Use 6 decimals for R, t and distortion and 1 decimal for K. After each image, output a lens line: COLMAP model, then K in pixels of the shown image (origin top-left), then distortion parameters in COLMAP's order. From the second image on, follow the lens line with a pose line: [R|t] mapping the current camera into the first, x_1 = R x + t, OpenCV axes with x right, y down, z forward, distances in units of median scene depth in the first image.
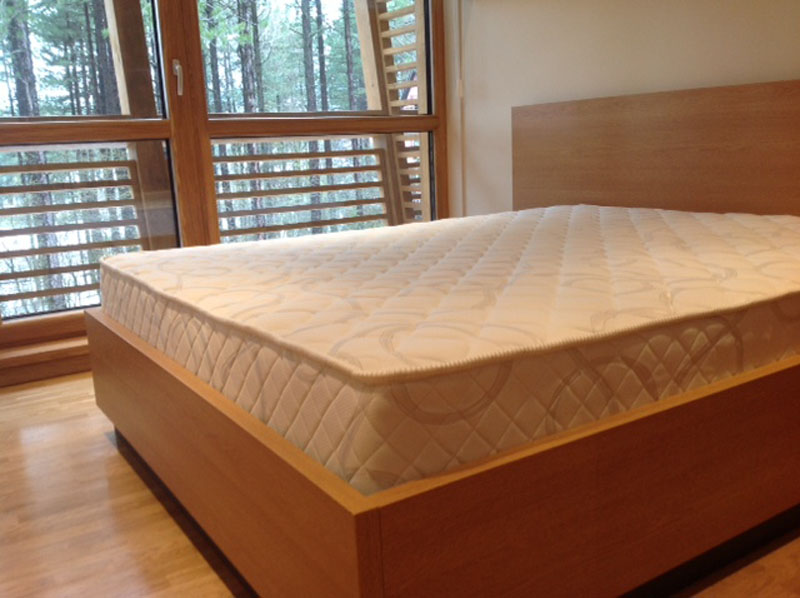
lens RADIAL K [[763.9, 0, 400.0], [0, 763.9, 299.0], [0, 0, 1]] dist [0.151472, -0.313636]
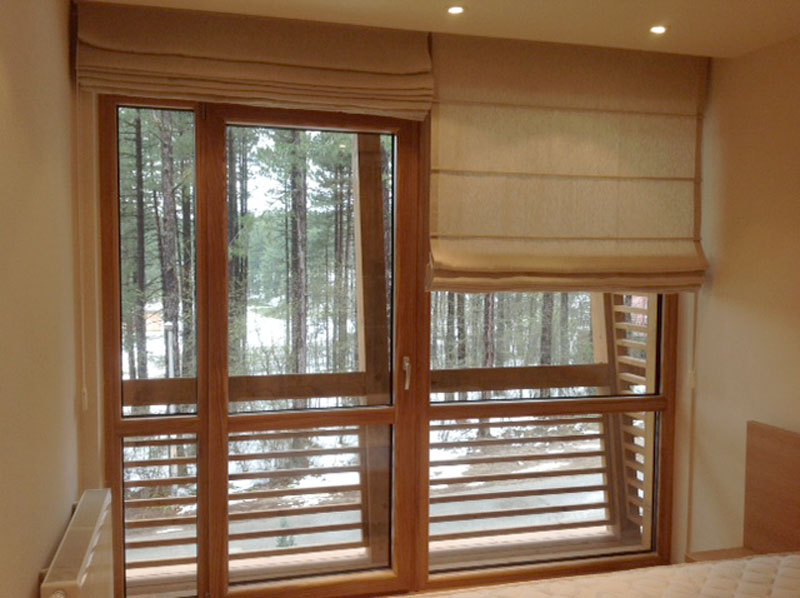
lens RADIAL K [[763.9, 0, 400.0], [0, 763.9, 299.0], [0, 0, 1]] dist [0.151472, -0.313636]
pose [[0.952517, 0.068393, -0.296706, 0.011623], [-0.109081, 0.986418, -0.122805, -0.201612], [0.284277, 0.149339, 0.947040, -0.023244]]
